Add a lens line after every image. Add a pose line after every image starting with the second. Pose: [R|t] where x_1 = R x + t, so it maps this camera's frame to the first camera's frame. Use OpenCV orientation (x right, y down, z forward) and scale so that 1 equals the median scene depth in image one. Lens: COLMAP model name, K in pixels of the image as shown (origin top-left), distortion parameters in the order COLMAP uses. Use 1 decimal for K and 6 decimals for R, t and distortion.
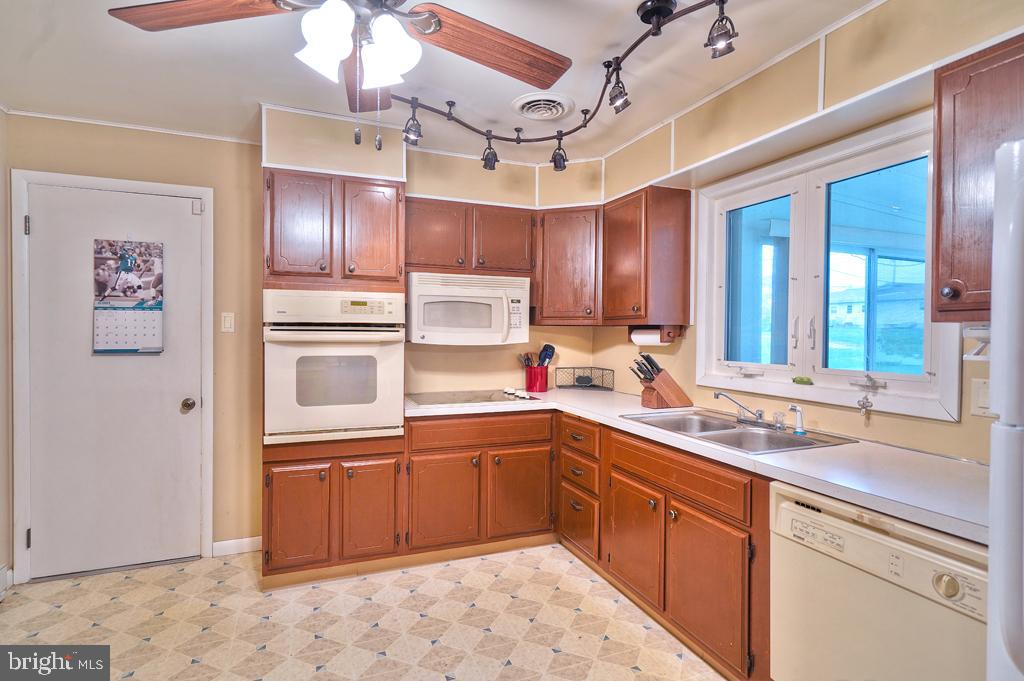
lens RADIAL K [[509.3, 0, 503.6], [0, 509.3, 340.8], [0, 0, 1]] dist [0.002442, 0.001205]
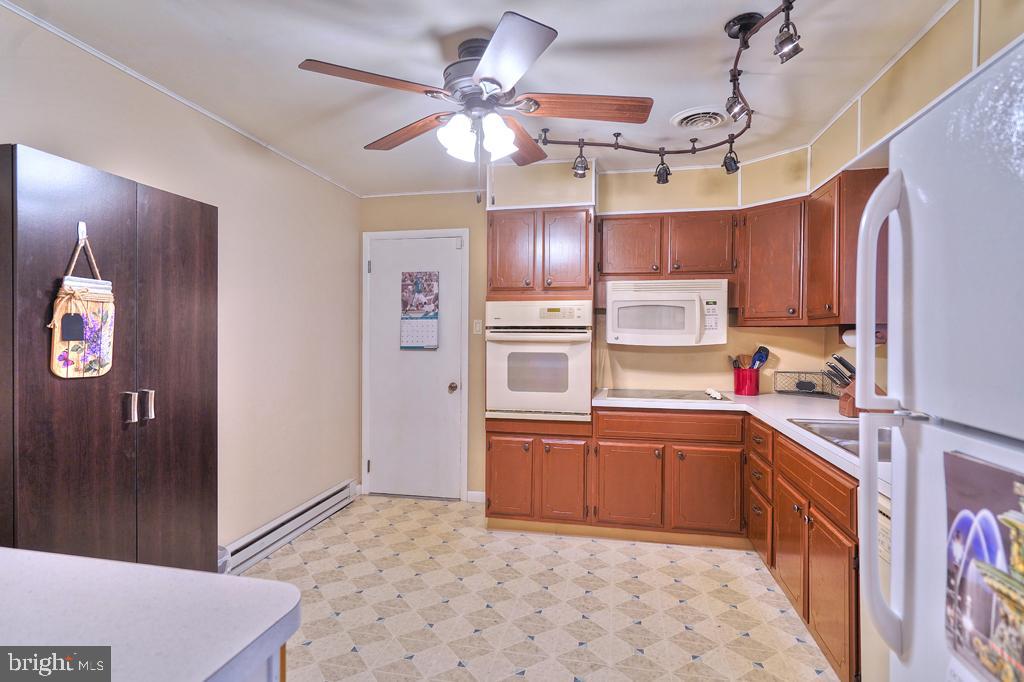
lens RADIAL K [[509.3, 0, 503.6], [0, 509.3, 341.3], [0, 0, 1]] dist [0.002442, 0.001205]
pose [[0.839079, 0.003446, -0.543999, 0.268194], [-0.008391, 0.999943, -0.006608, 0.010364], [0.543945, 0.010110, 0.839060, -0.089247]]
